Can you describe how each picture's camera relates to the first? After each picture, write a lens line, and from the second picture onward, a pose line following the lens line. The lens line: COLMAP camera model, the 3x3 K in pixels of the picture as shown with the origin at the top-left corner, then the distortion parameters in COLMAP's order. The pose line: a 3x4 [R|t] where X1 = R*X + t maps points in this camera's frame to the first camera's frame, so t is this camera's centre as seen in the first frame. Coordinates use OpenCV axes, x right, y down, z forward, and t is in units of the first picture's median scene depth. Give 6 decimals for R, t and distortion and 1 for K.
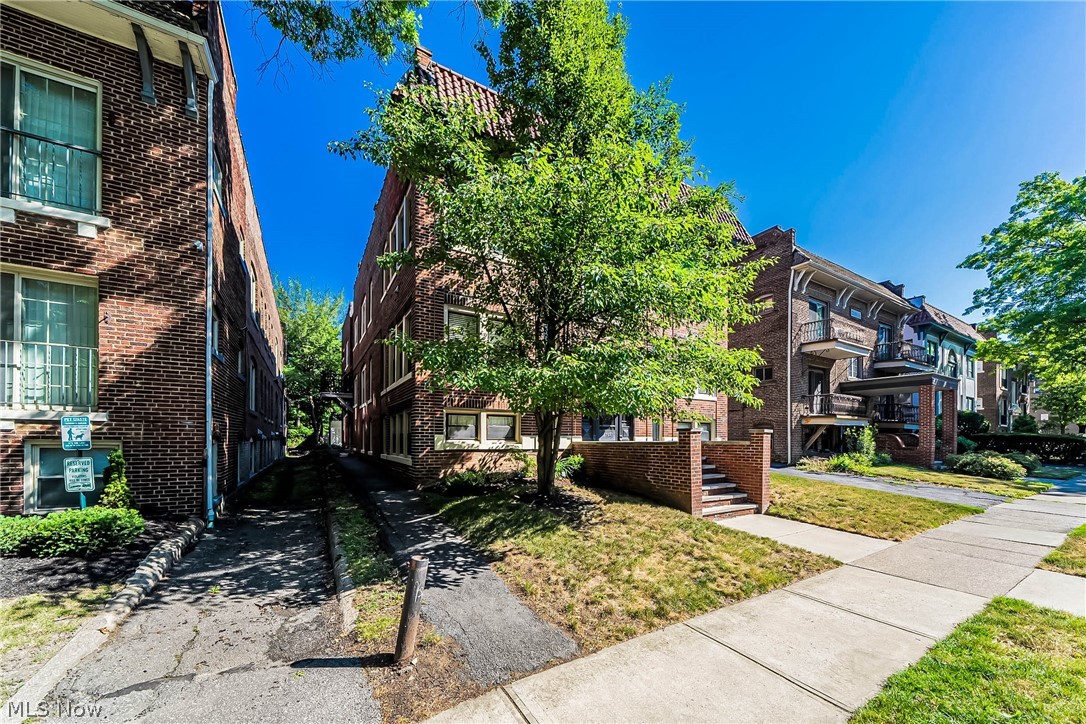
lens RADIAL K [[391.9, 0, 546.1], [0, 391.9, 407.5], [0, 0, 1]] dist [-0.002349, -0.000256]
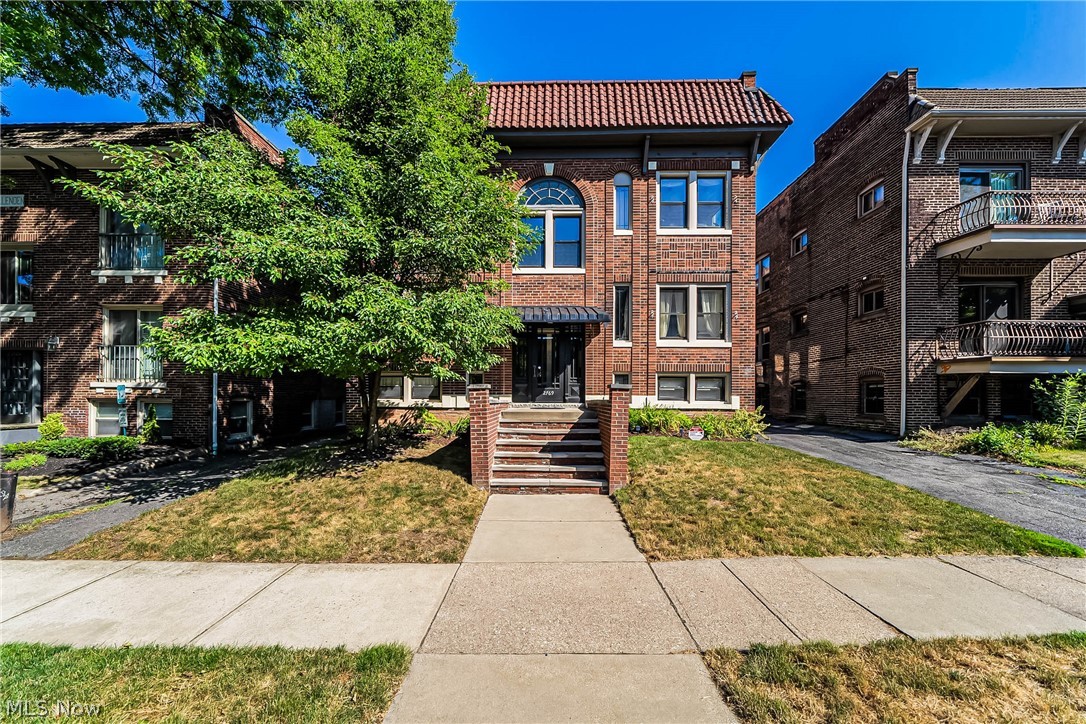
lens RADIAL K [[384.3, 0, 540.8], [0, 384.3, 366.0], [0, 0, 1]] dist [-0.000907, -0.000156]
pose [[0.852152, -0.044516, -0.521398, 0.744813], [0.041343, 0.998988, -0.017721, 0.025246], [0.521659, -0.006455, 0.853130, 0.262121]]
